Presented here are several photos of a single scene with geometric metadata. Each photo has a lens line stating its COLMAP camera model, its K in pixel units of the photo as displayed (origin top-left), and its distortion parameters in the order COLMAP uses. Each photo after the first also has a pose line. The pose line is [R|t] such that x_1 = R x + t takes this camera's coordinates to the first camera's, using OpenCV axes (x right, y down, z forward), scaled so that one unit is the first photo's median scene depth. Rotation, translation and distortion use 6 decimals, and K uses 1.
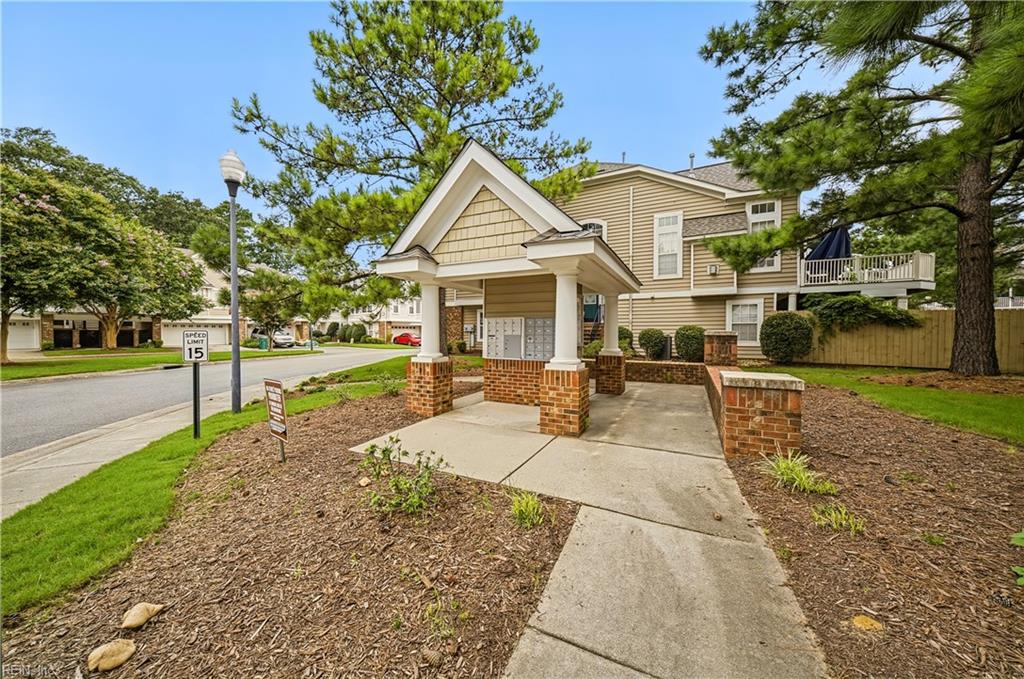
lens RADIAL K [[355.4, 0, 510.3], [0, 355.4, 339.0], [0, 0, 1]] dist [0.002848, -0.001739]
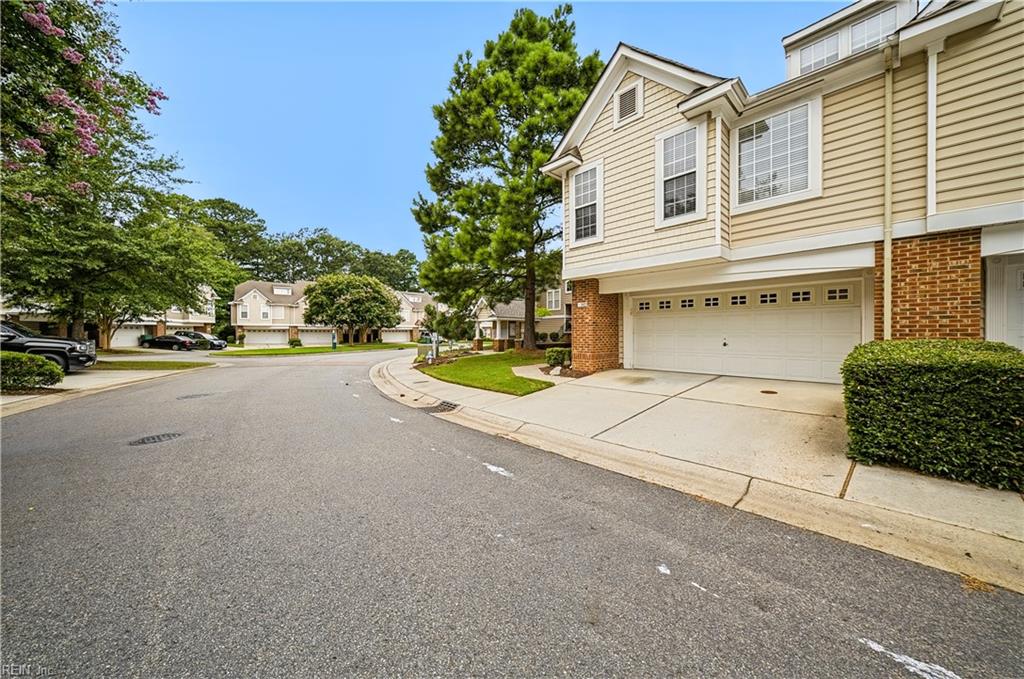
lens RADIAL K [[355.4, 0, 506.2], [0, 355.4, 339.0], [0, 0, 1]] dist [0.002848, -0.001739]
pose [[0.939818, -0.002299, -0.341667, 0.312507], [0.000598, 0.999987, -0.005086, 0.014708], [0.341674, 0.004576, 0.939807, -0.588603]]
